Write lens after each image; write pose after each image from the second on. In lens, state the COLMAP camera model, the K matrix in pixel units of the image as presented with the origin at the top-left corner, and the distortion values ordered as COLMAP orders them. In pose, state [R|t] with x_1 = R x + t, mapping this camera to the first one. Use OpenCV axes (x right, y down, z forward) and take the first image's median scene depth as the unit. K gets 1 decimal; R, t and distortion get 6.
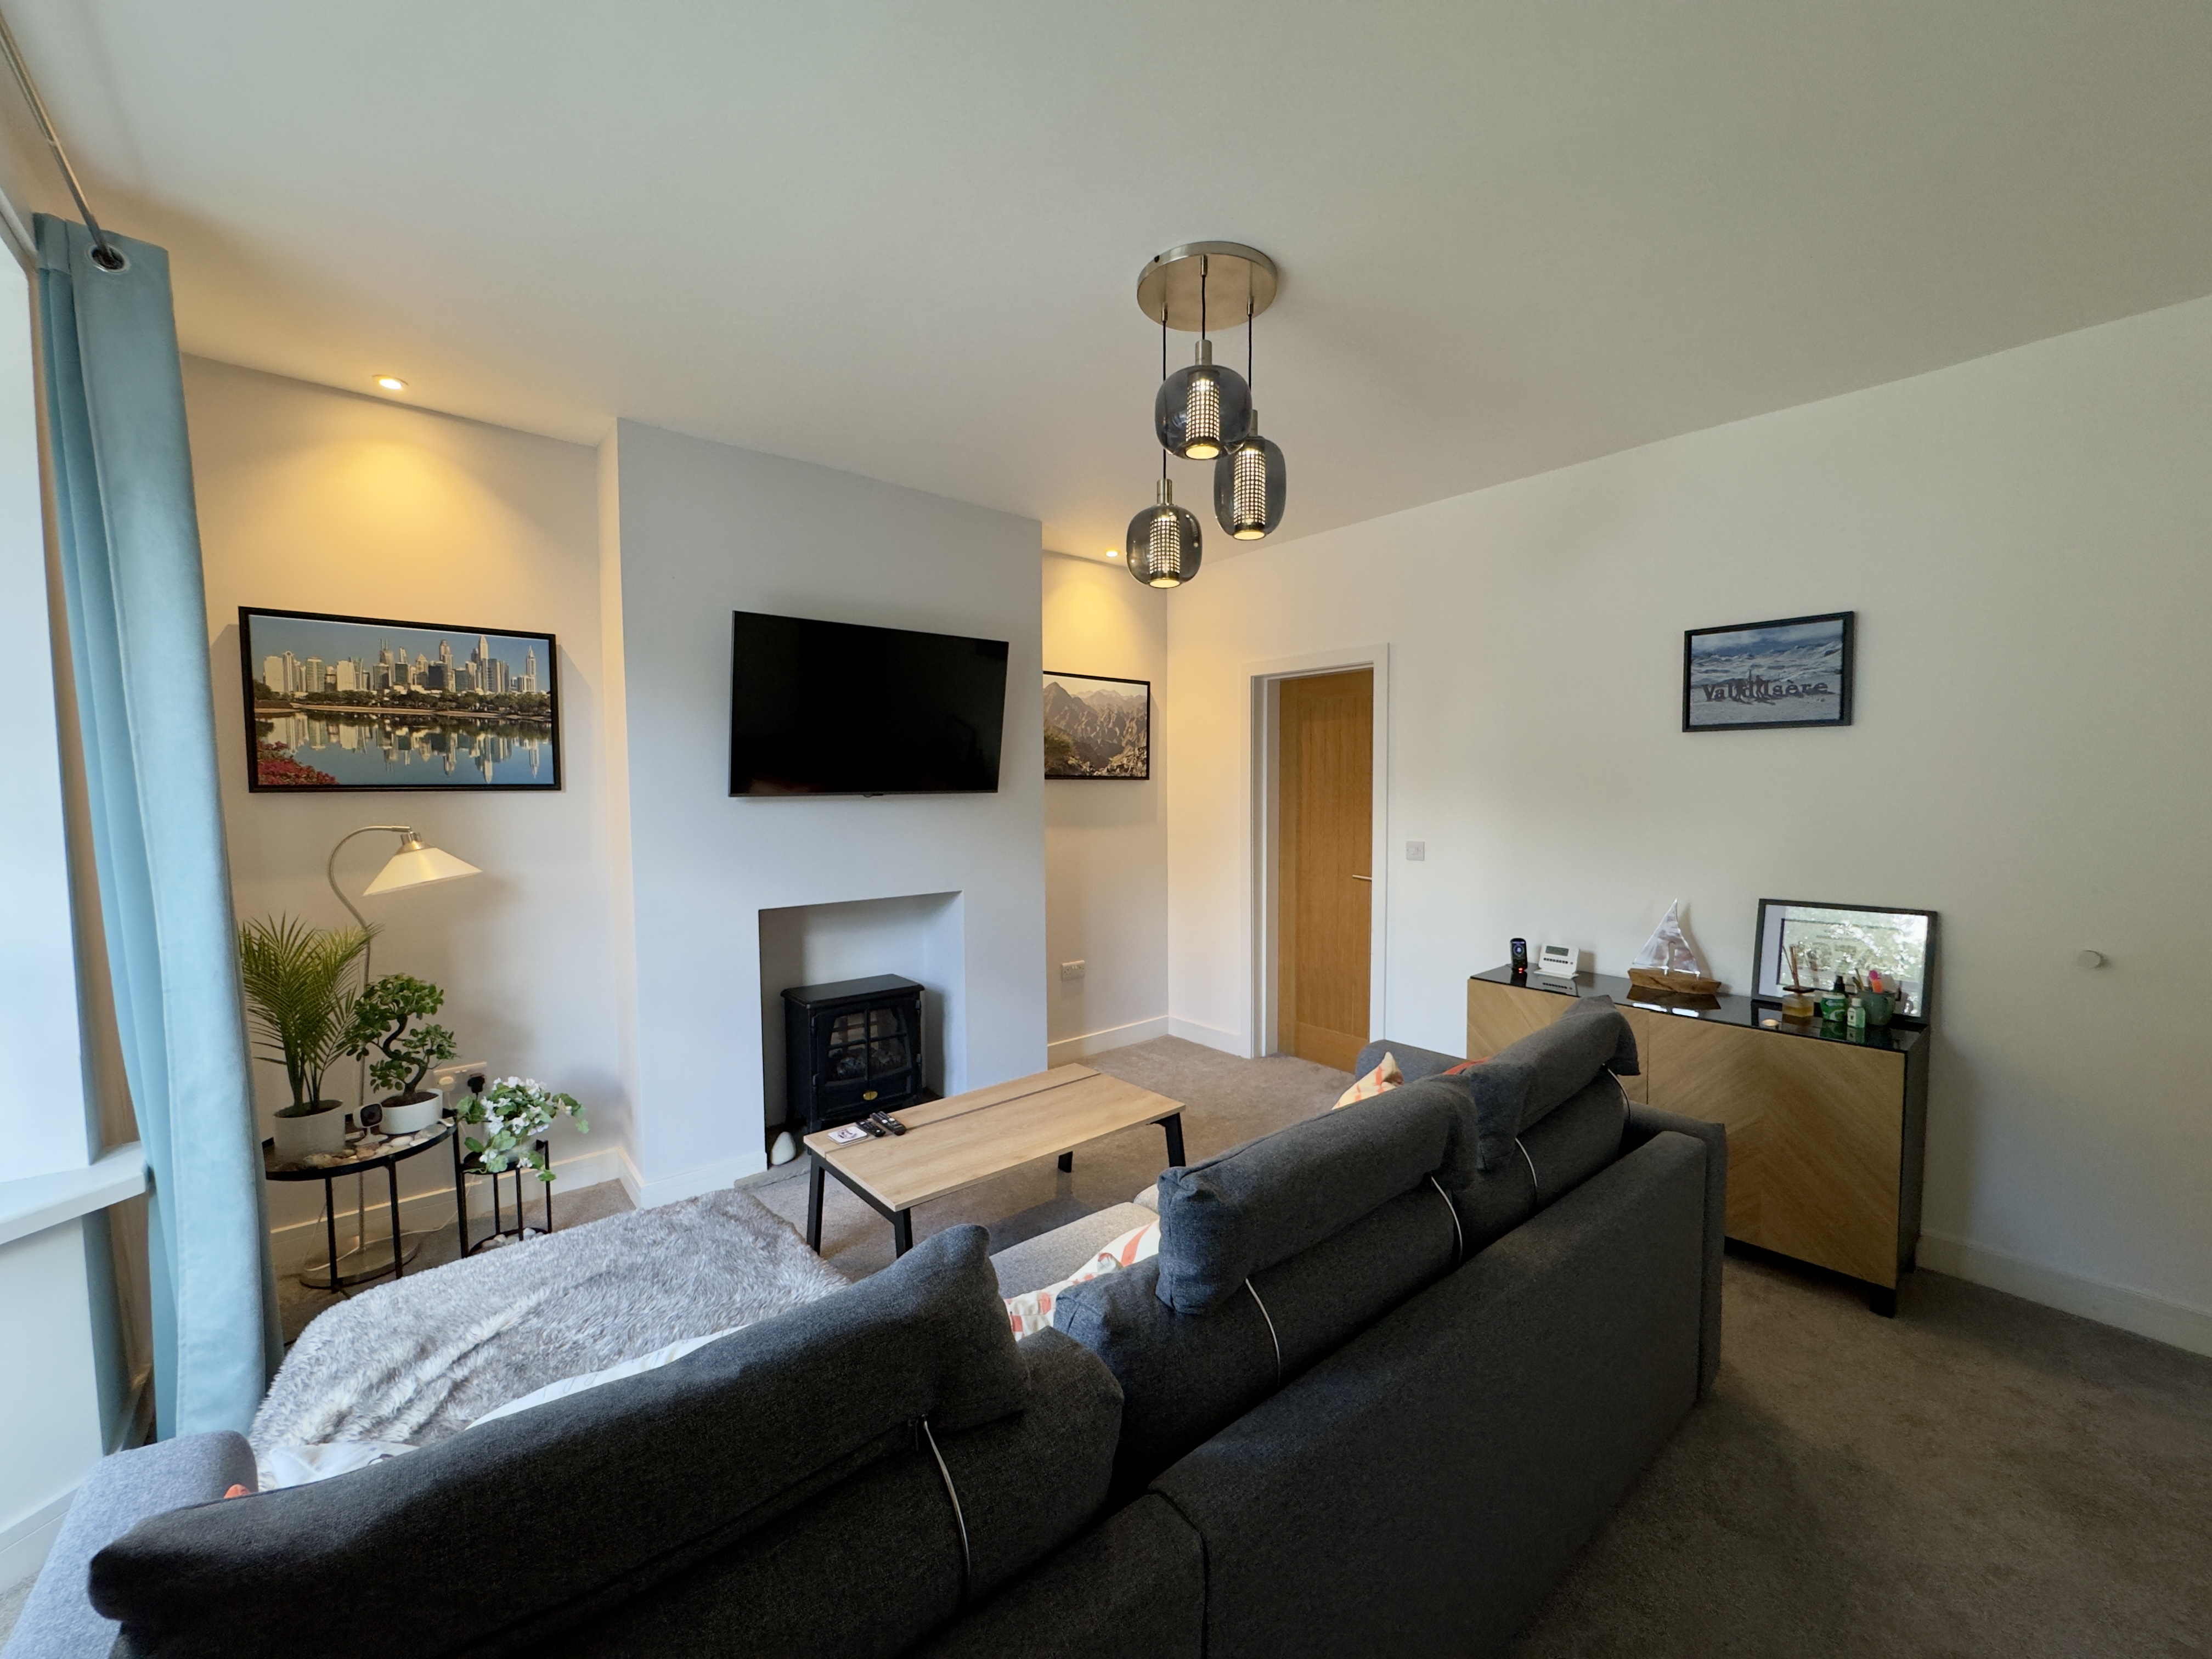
lens RADIAL K [[878.7, 0, 1101.5], [0, 878.7, 830.4], [0, 0, 1]] dist [0.003273, 0.000260]
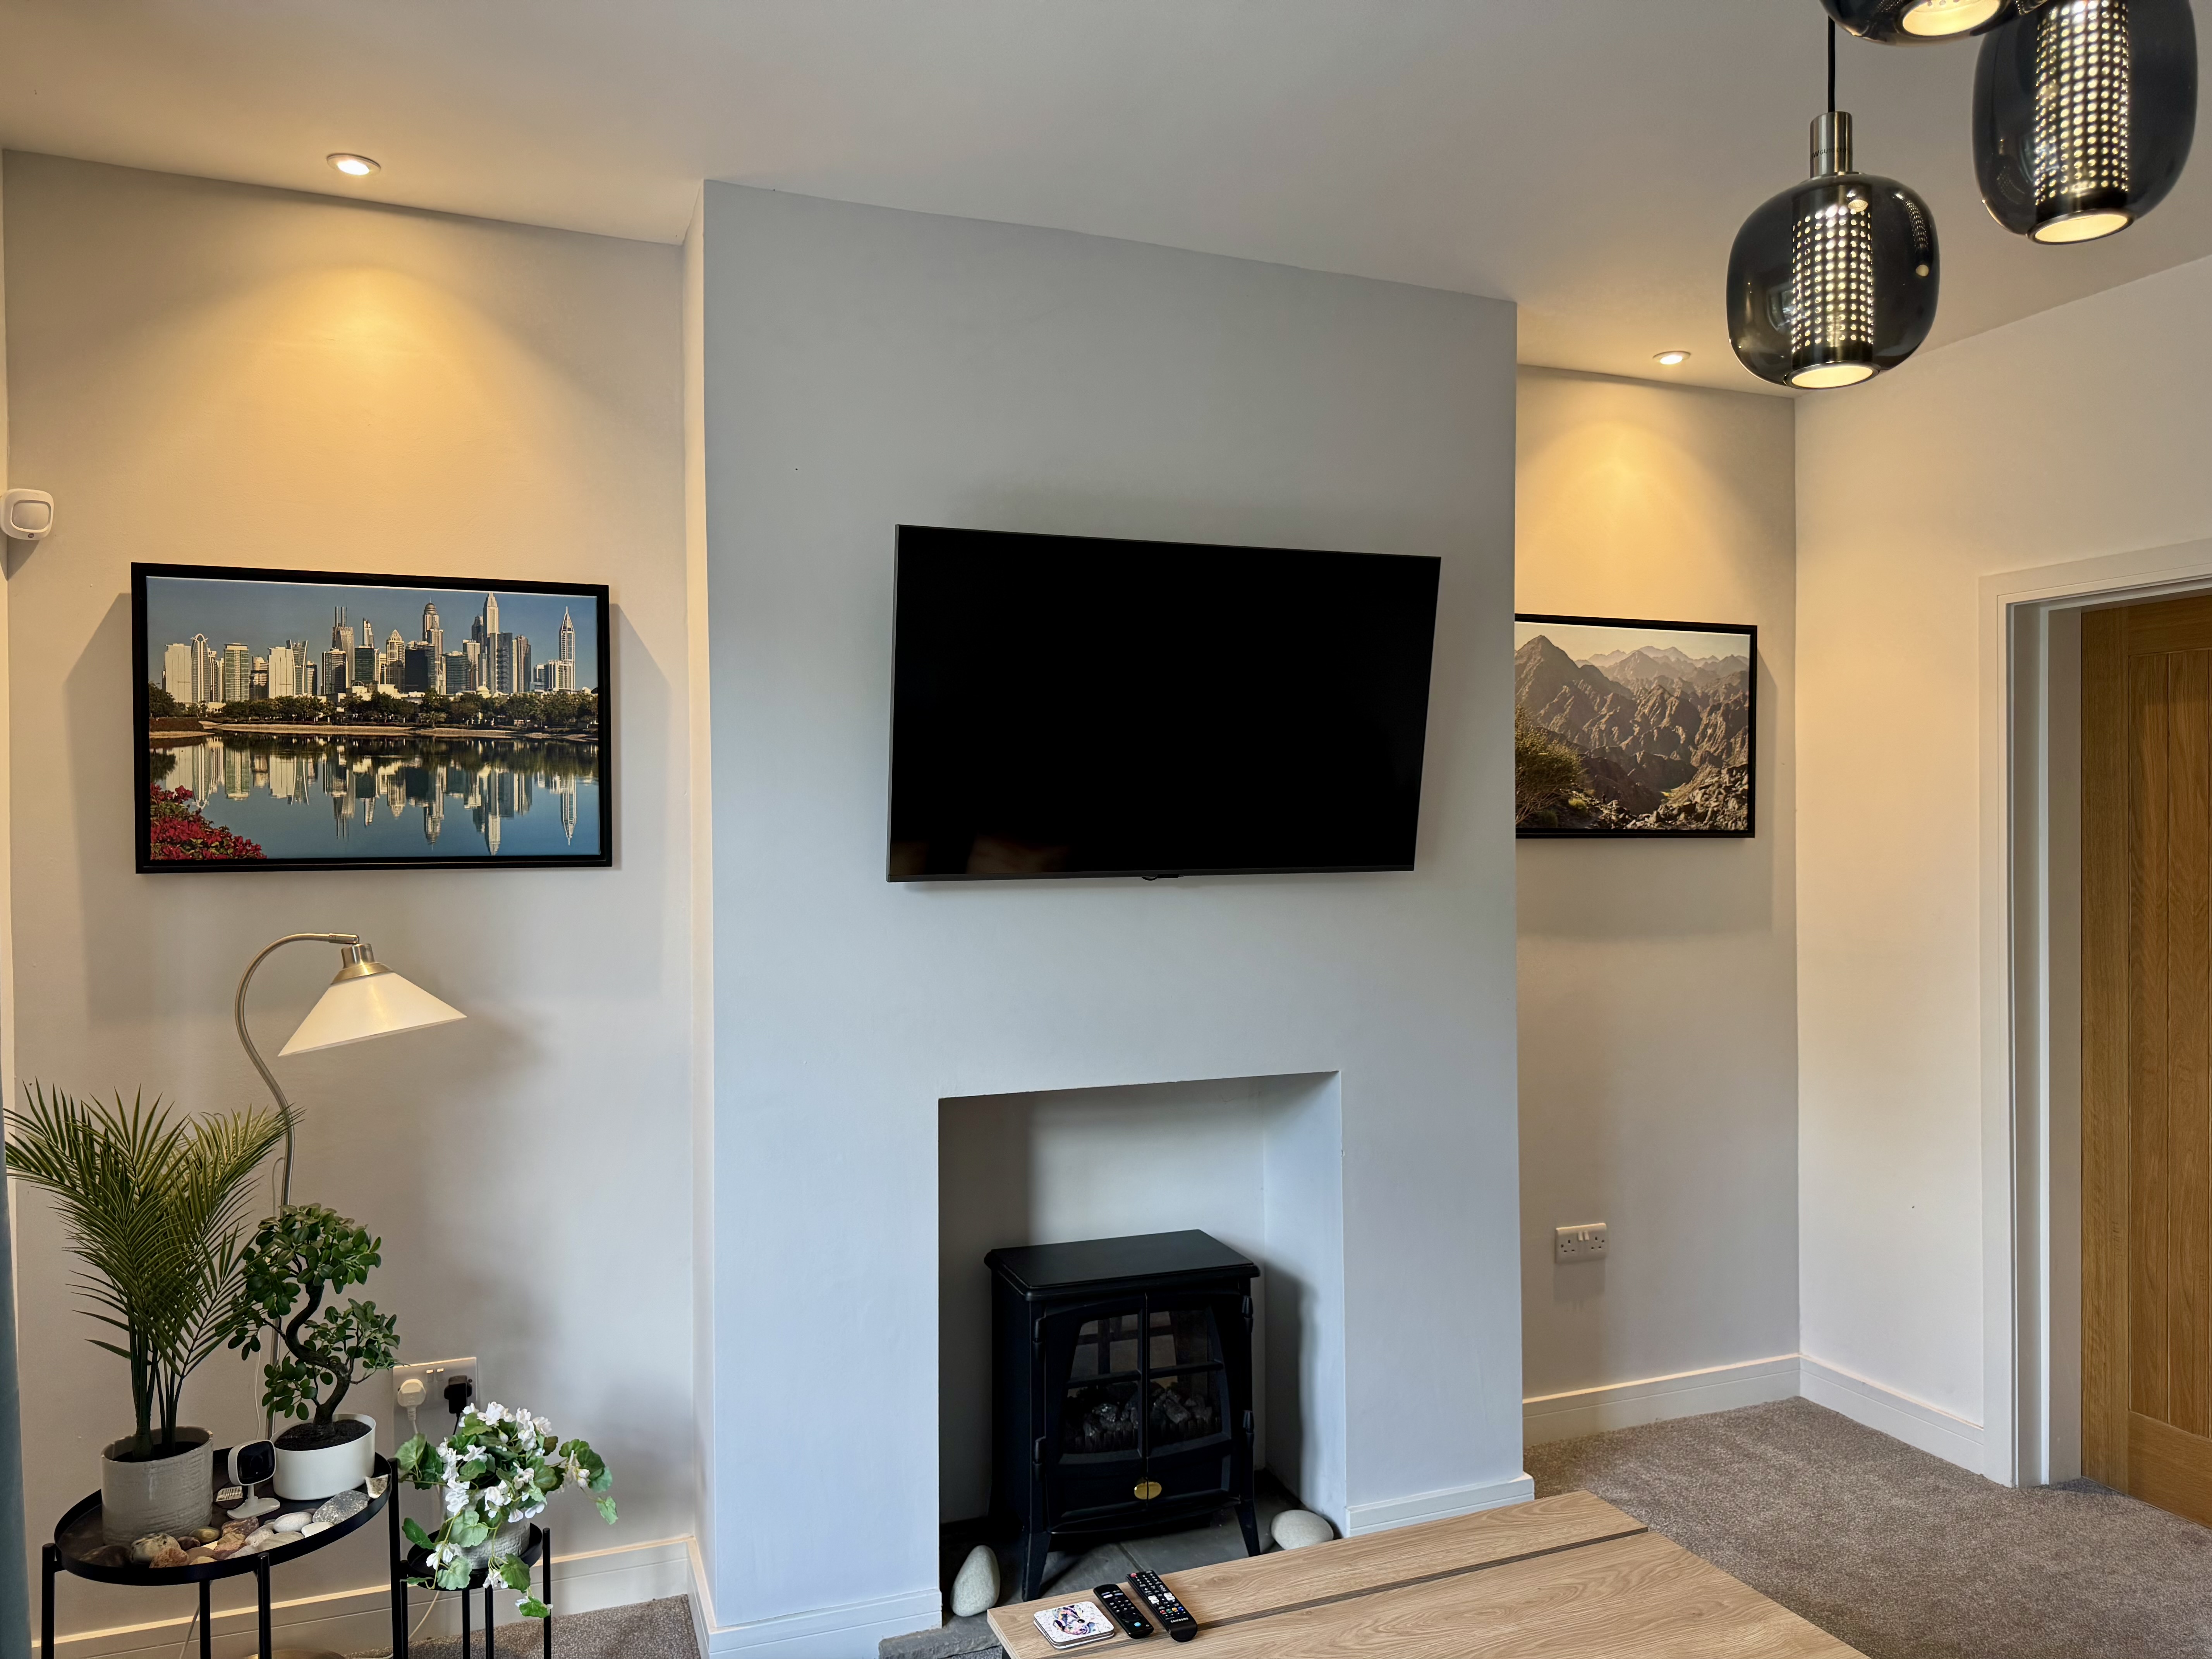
lens RADIAL K [[1572.3, 0, 1099.8], [0, 1572.3, 832.4], [0, 0, 1]] dist [0.059292, -0.082618]
pose [[0.947095, 0.001742, -0.320949, -0.006901], [-0.016550, 0.998920, -0.043416, -0.031467], [0.320527, 0.046431, 0.946101, 0.175481]]
